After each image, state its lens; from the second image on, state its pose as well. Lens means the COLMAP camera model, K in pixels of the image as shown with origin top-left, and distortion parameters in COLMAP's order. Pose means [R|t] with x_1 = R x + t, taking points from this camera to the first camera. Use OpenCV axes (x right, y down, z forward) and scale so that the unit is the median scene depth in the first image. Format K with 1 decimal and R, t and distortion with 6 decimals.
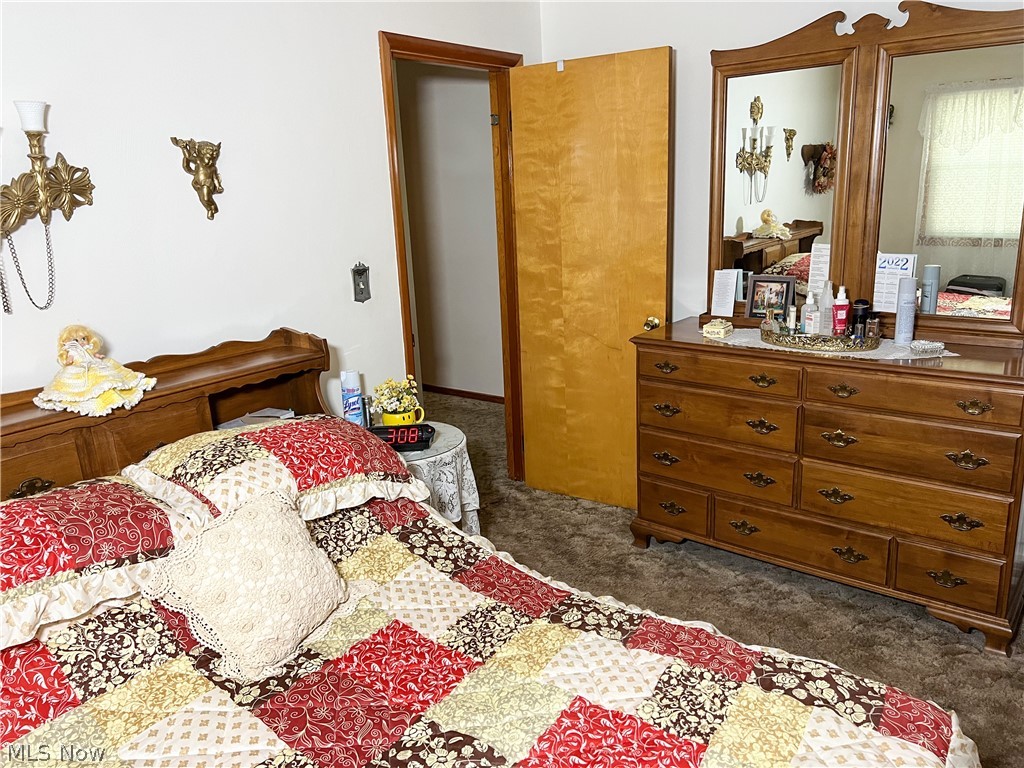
lens RADIAL K [[784.3, 0, 512.0], [0, 784.3, 384.0], [0, 0, 1]] dist [0.003274, -0.008254]
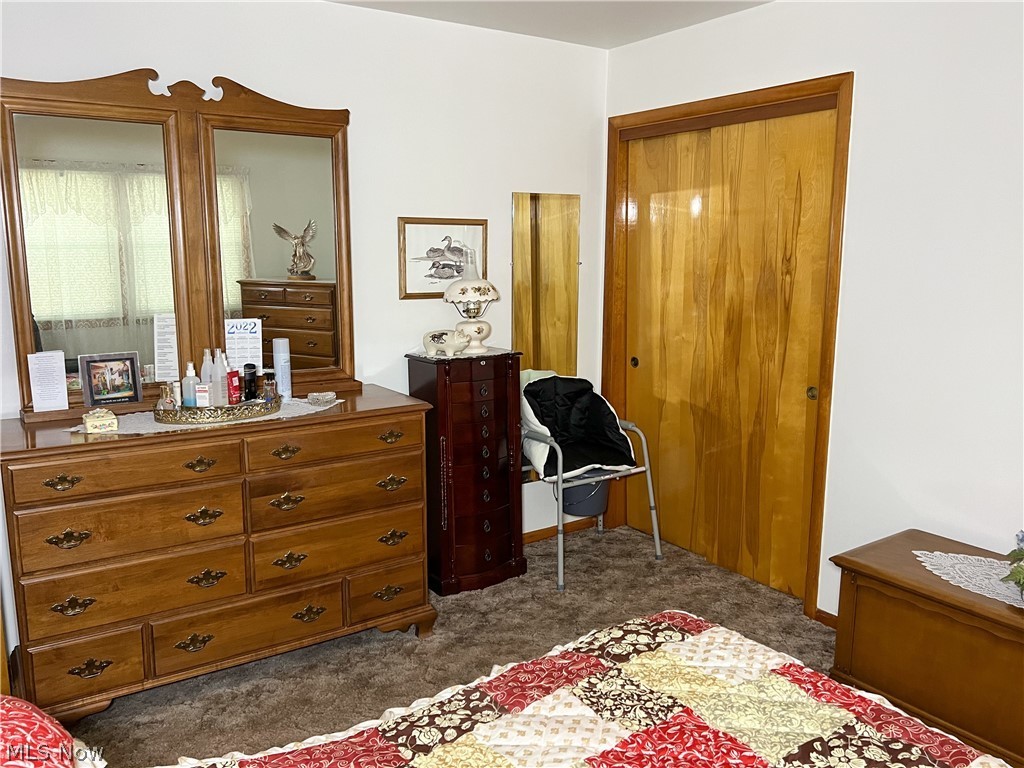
lens RADIAL K [[816.6, 0, 512.0], [0, 816.6, 384.0], [0, 0, 1]] dist [0.005863, -0.000033]
pose [[0.280308, -0.112557, 0.953288, -0.446542], [0.227667, 0.972561, 0.047889, -0.056274], [-0.932521, 0.203608, 0.298242, 0.384976]]
